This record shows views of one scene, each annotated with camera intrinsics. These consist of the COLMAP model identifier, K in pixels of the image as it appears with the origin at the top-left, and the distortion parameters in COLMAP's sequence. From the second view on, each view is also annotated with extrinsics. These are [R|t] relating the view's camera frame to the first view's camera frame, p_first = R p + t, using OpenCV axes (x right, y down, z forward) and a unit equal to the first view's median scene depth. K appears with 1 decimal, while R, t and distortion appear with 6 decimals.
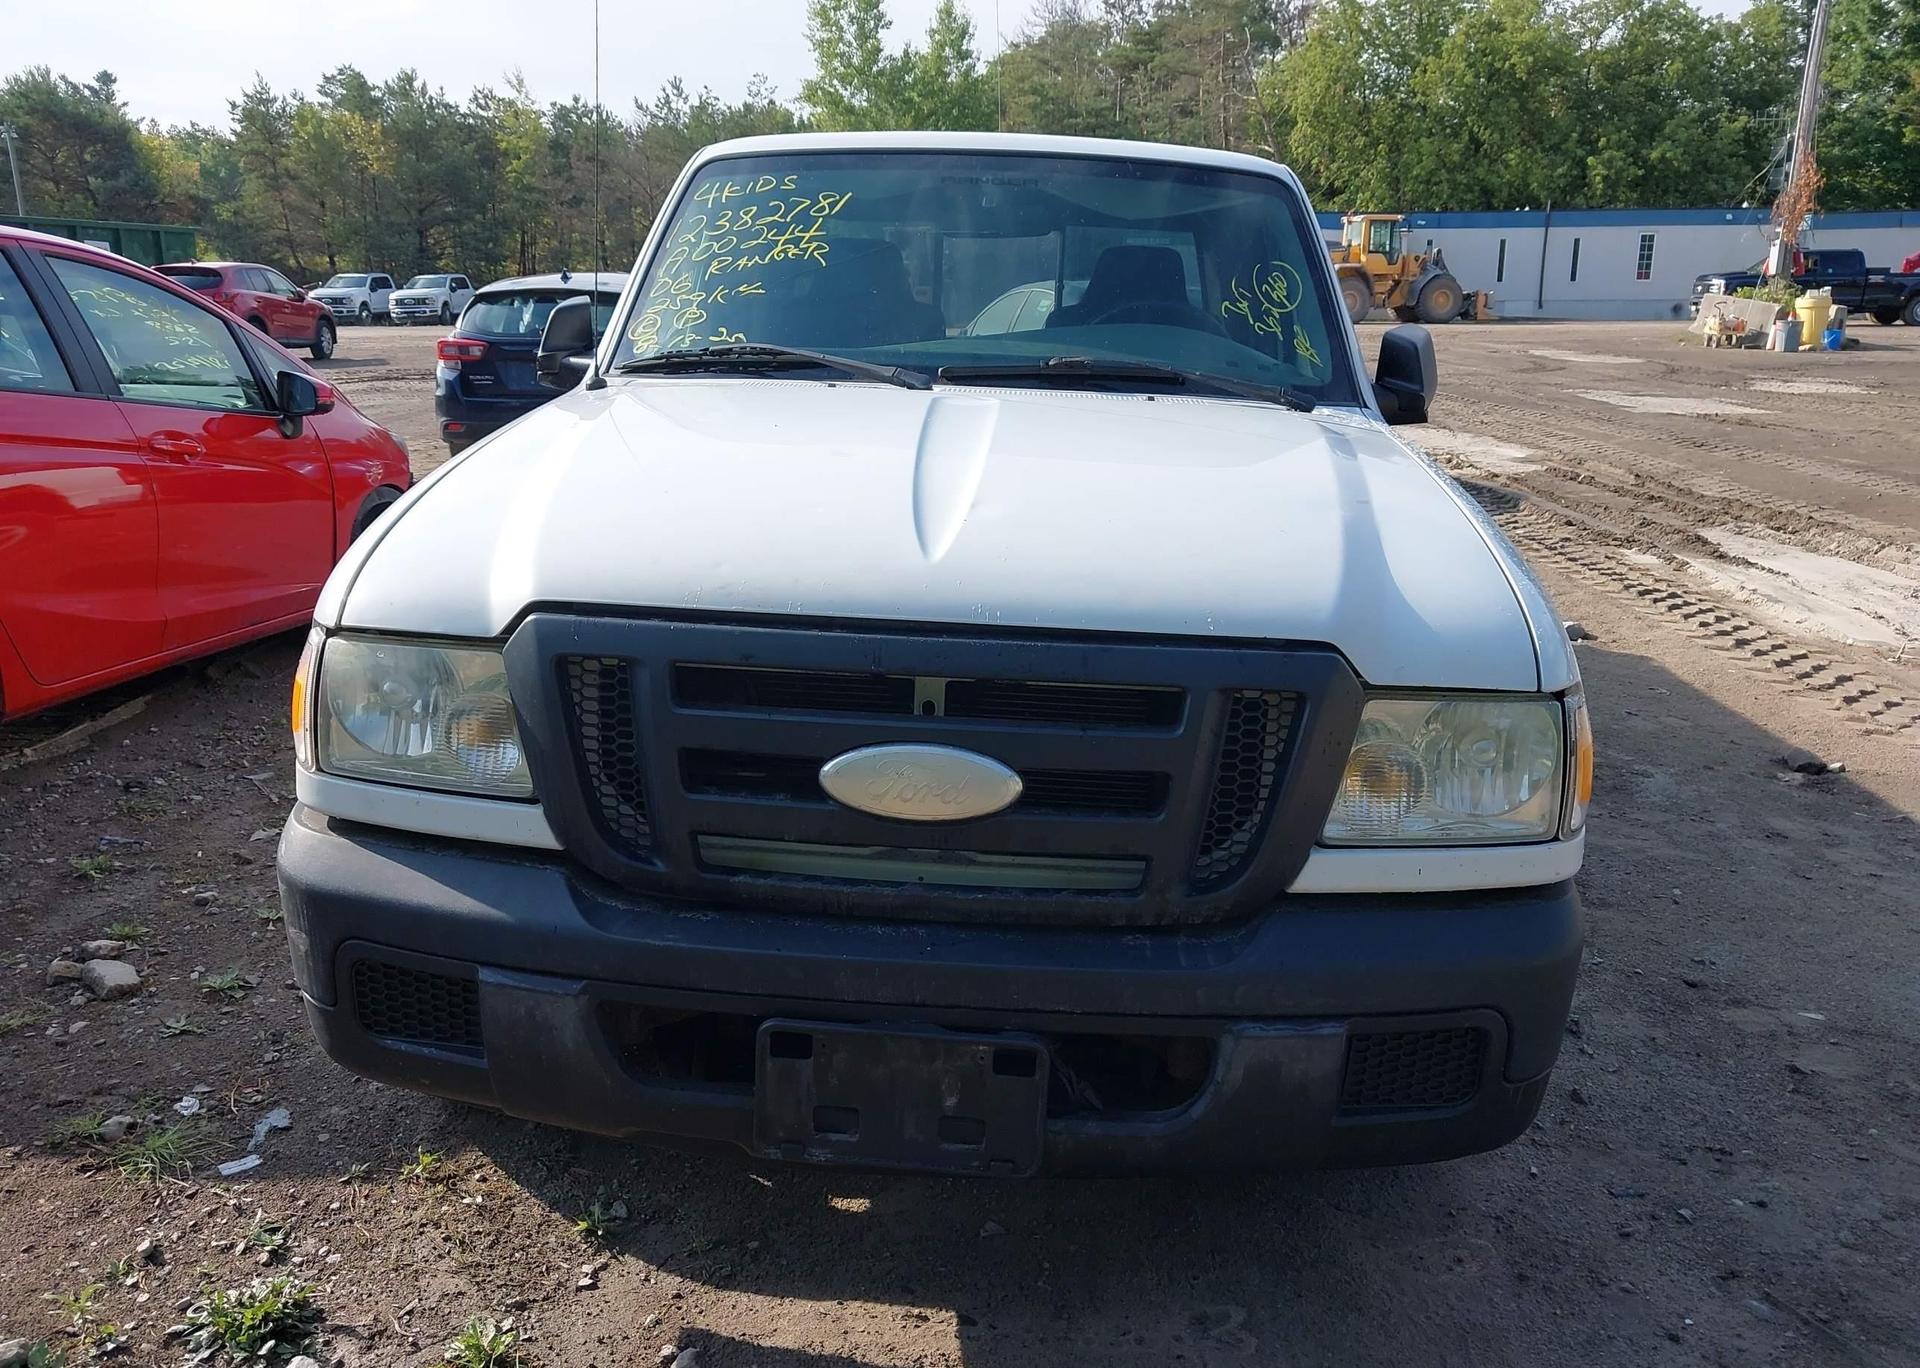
lens RADIAL K [[1541.4, 0, 960.0], [0, 1541.4, 684.0], [0, 0, 1]] dist [-0.000058, 0.000413]
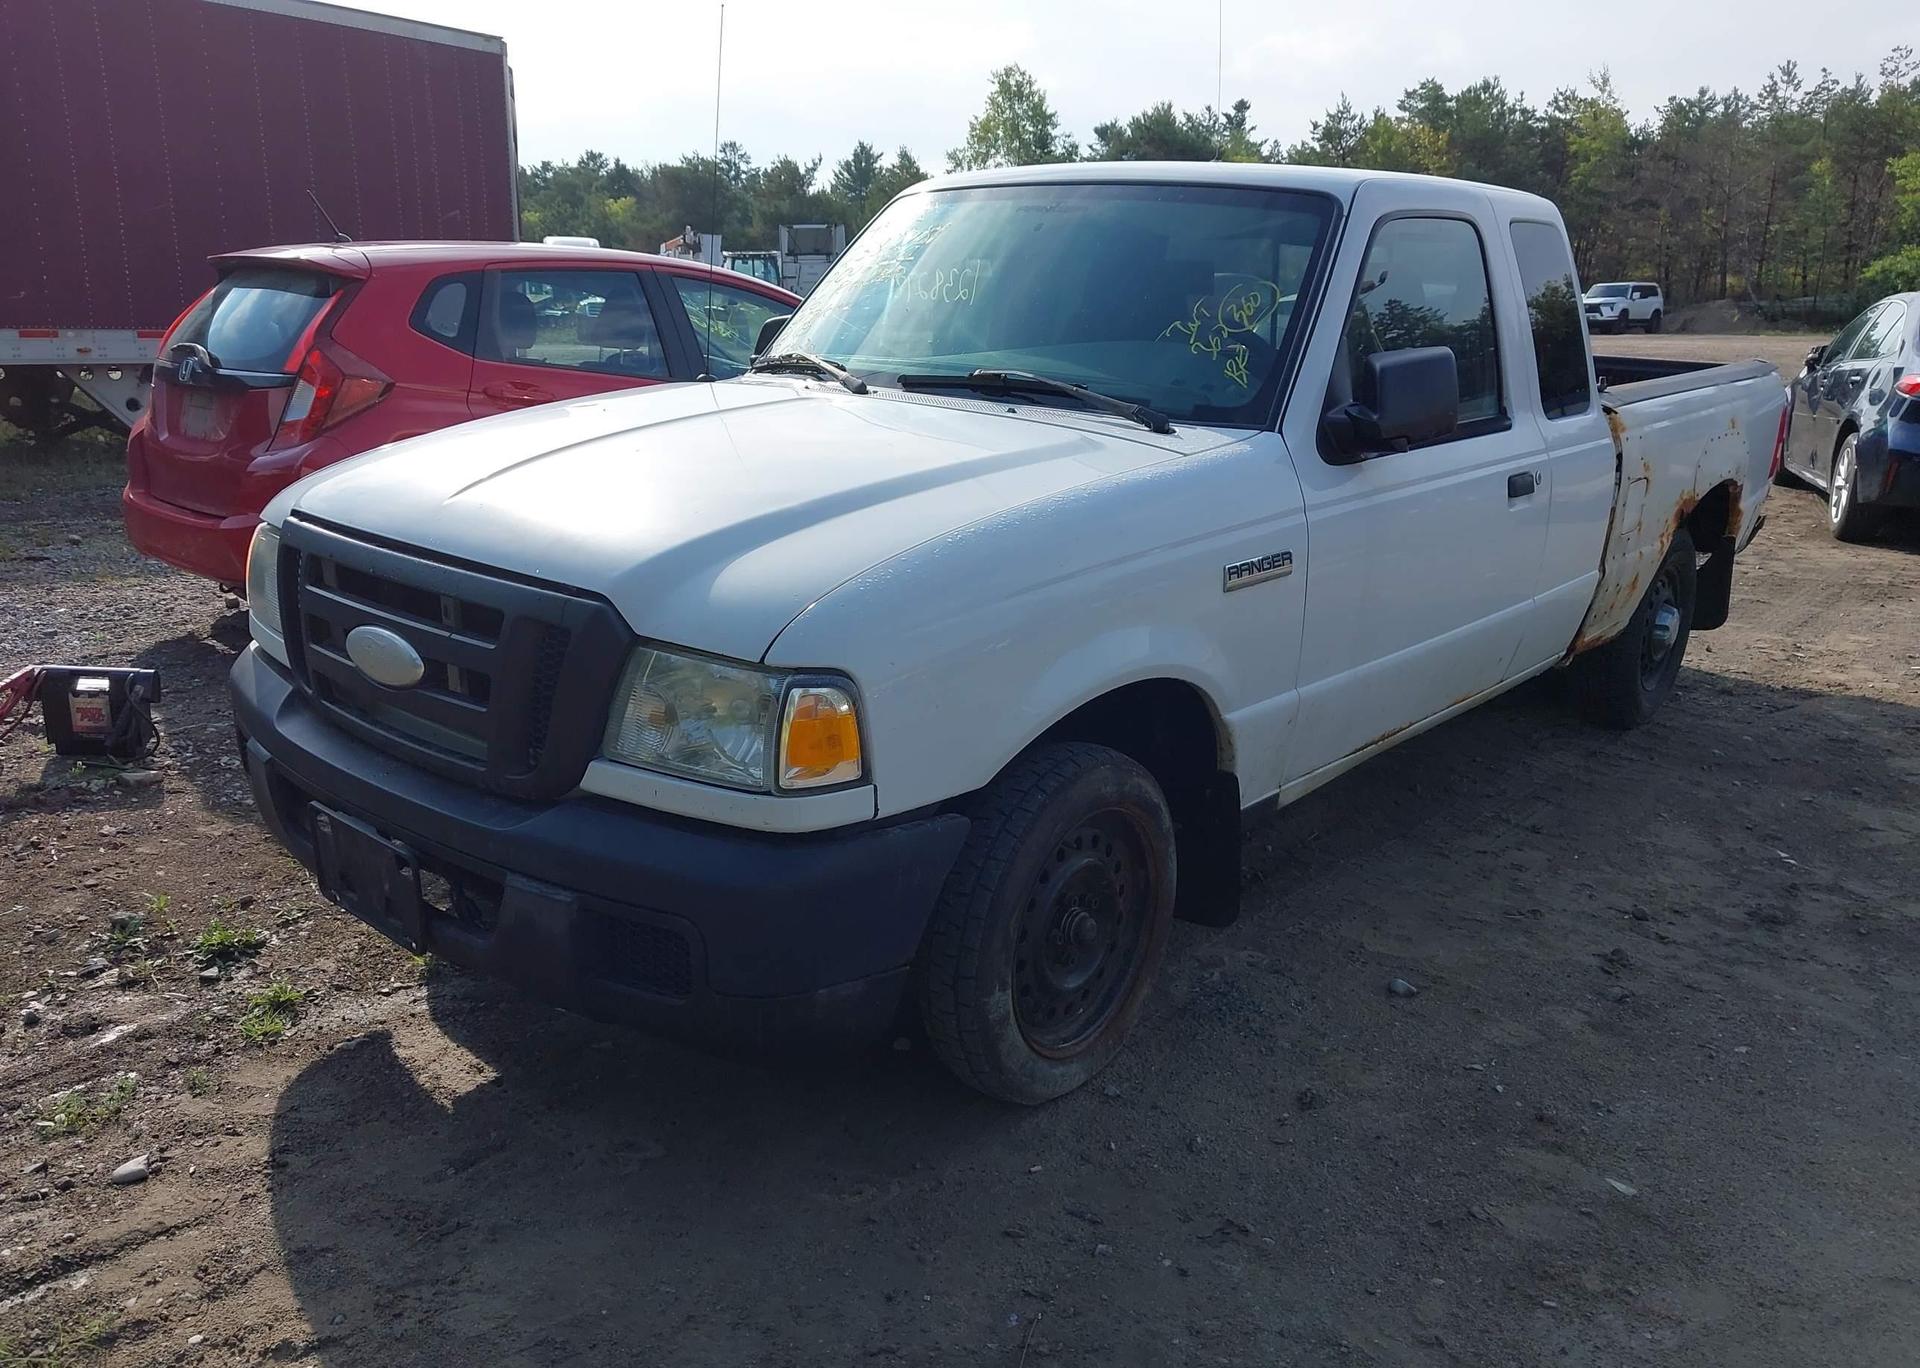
lens RADIAL K [[1533.8, 0, 898.9], [0, 1533.8, 673.3], [0, 0, 1]] dist [0.011670, -0.005760]
pose [[0.780883, 0.150764, -0.606212, 0.057433], [-0.157215, 0.986634, 0.042860, -0.002651], [0.604571, 0.061837, 0.794148, 0.007354]]
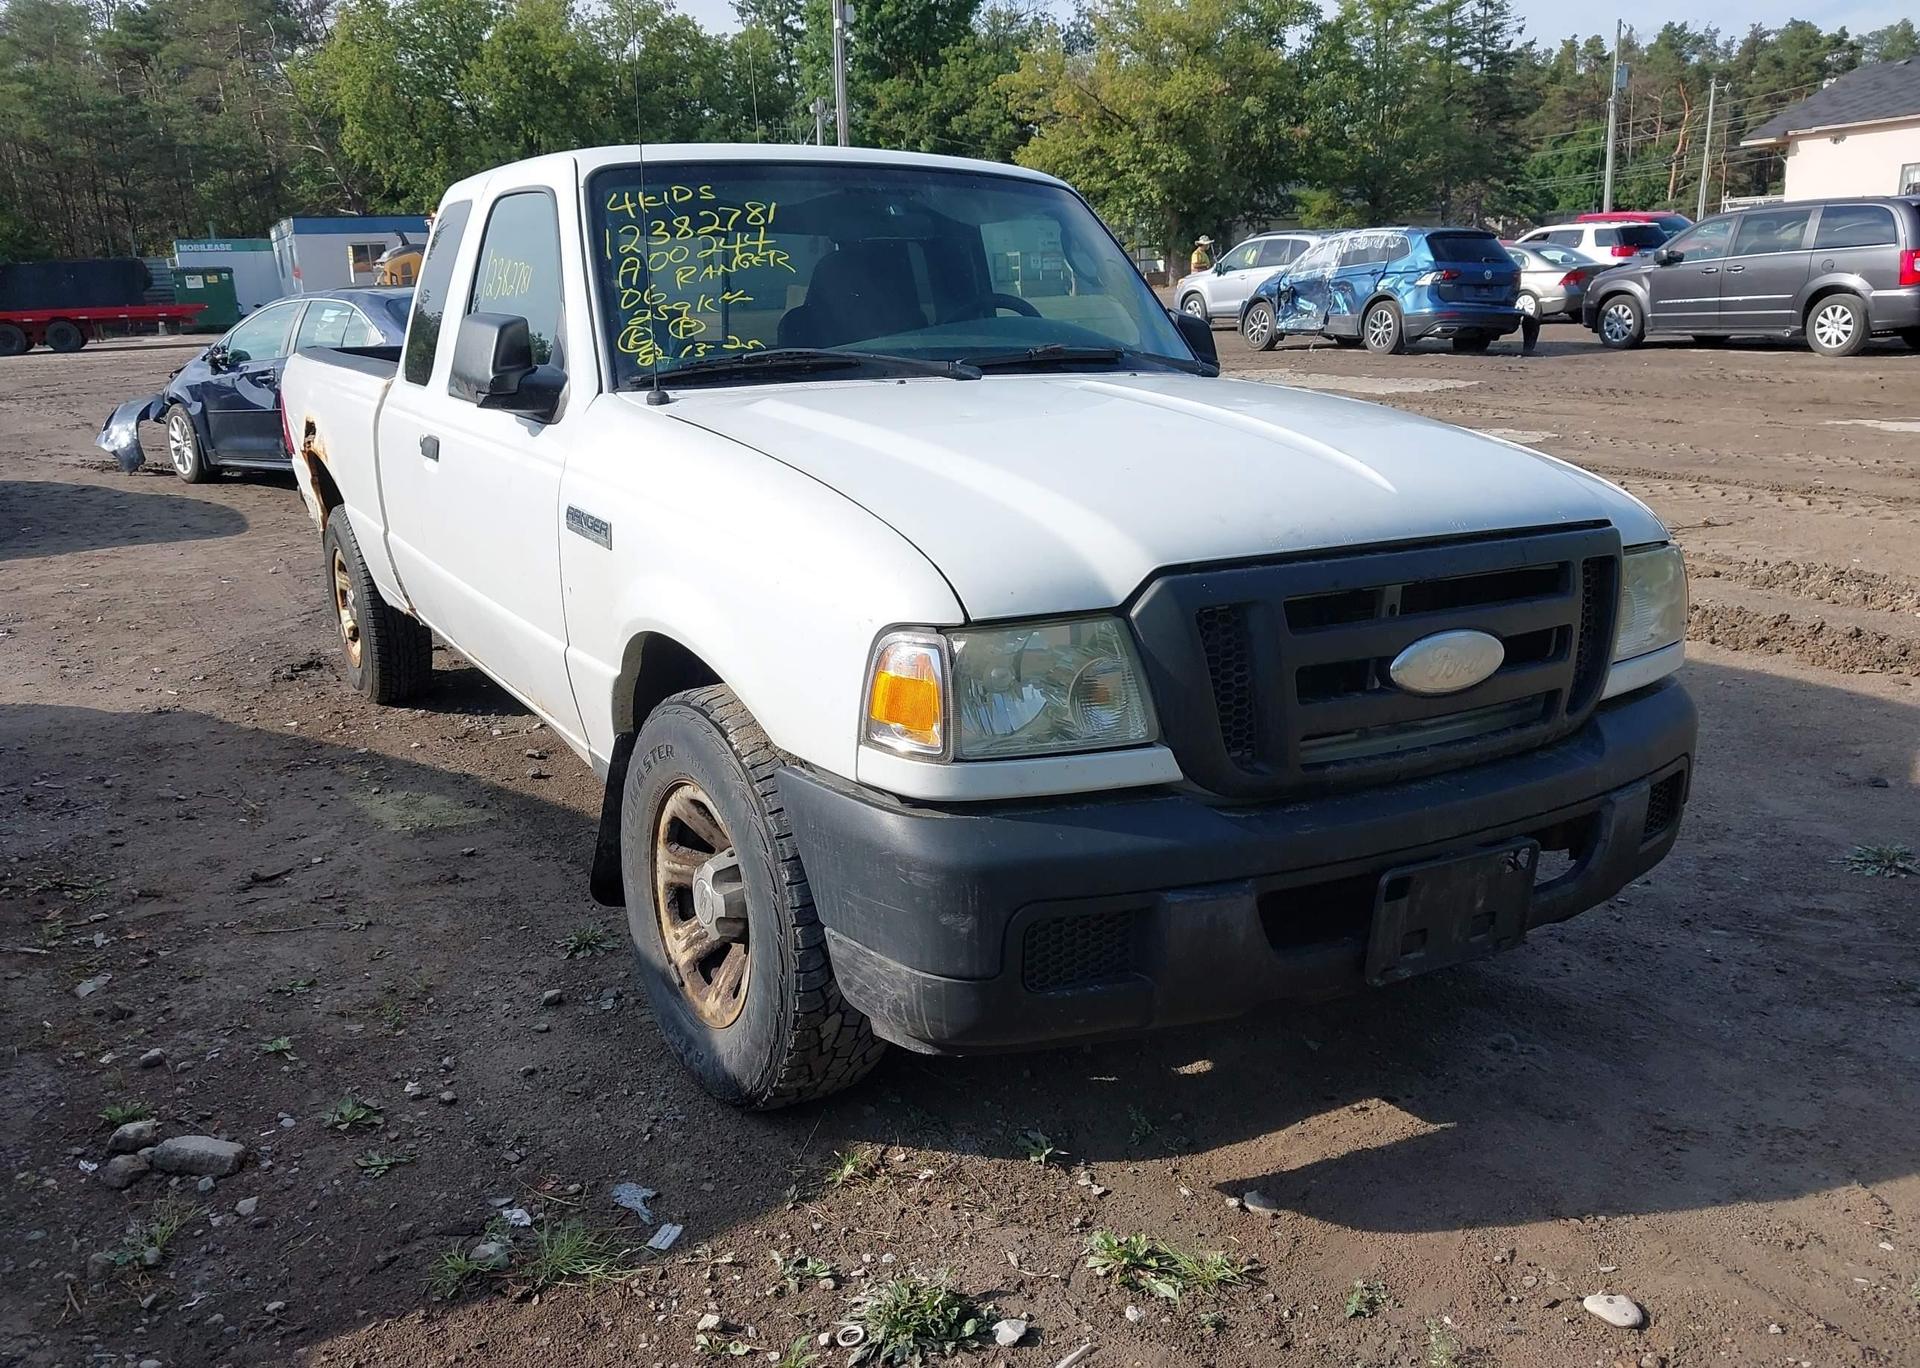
lens RADIAL K [[1527.6, 0, 942.9], [0, 1527.6, 683.1], [0, 0, 1]] dist [-0.001765, 0.001725]
pose [[0.827687, -0.171276, 0.534415, -0.050529], [0.170514, 0.984020, 0.051284, -0.002636], [-0.534658, 0.048678, 0.843665, 0.007110]]
